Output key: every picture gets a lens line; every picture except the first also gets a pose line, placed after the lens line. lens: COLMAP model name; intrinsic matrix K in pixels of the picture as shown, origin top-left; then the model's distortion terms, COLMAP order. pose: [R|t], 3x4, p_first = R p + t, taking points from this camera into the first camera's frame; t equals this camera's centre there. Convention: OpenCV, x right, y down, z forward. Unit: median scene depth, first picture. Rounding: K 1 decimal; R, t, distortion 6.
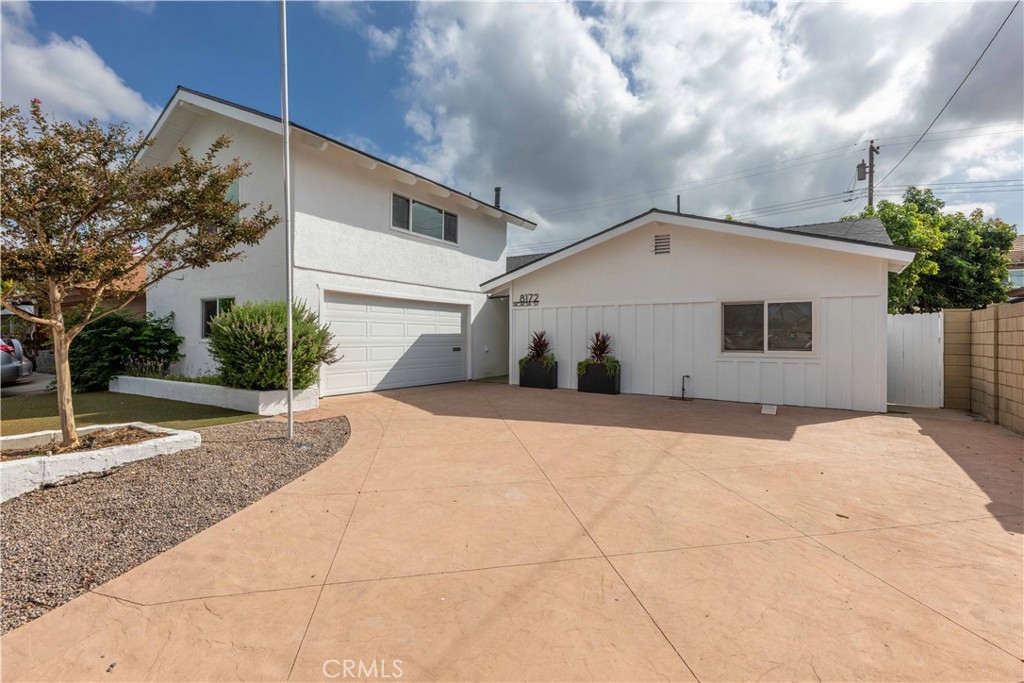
lens RADIAL K [[474.3, 0, 510.8], [0, 474.3, 332.2], [0, 0, 1]] dist [0.001372, -0.000607]
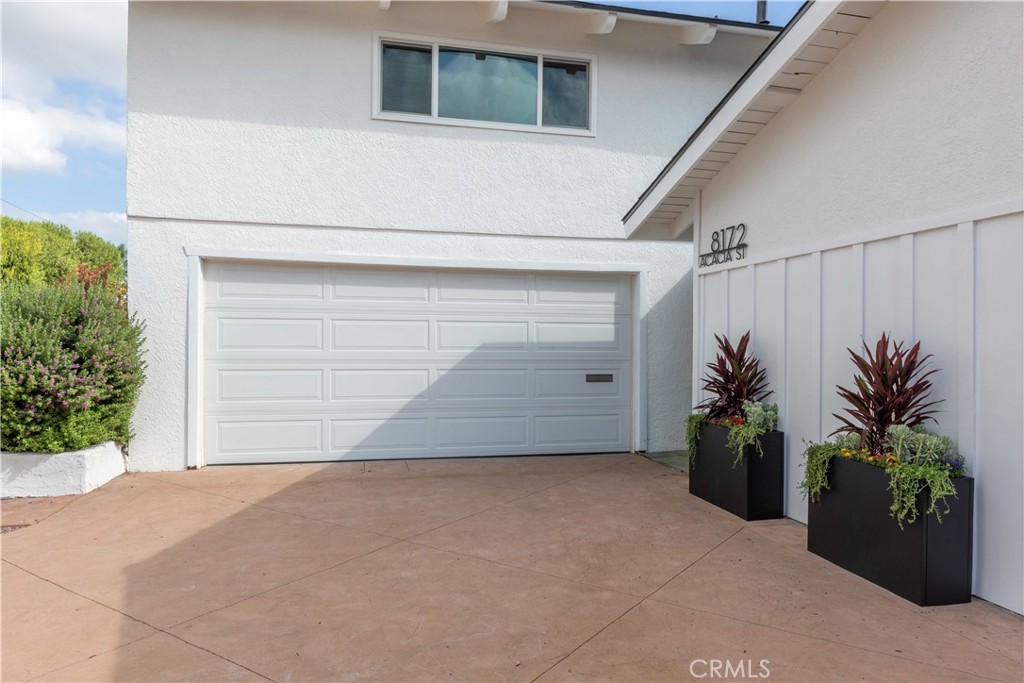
lens RADIAL K [[672.1, 0, 510.9], [0, 672.1, 341.3], [0, 0, 1]] dist [0.035597, 0.001775]
pose [[0.707539, -0.000191, -0.706674, 0.276967], [0.002406, 0.999995, 0.002139, 0.001361], [0.706670, -0.003214, 0.707536, 0.548372]]
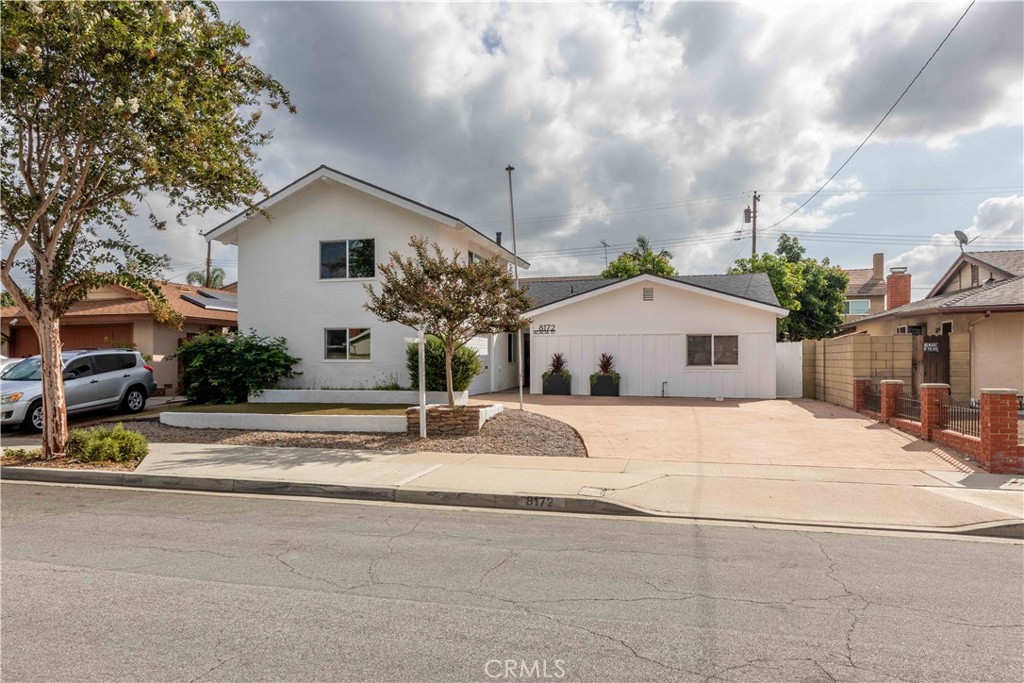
lens RADIAL K [[672.1, 0, 512.5], [0, 672.1, 351.4], [0, 0, 1]] dist [0.035597, 0.001775]
pose [[0.947003, -0.001195, 0.321223, -0.662200], [0.001721, 0.999998, -0.001353, -0.003697], [-0.321221, 0.001834, 0.947003, -0.750444]]
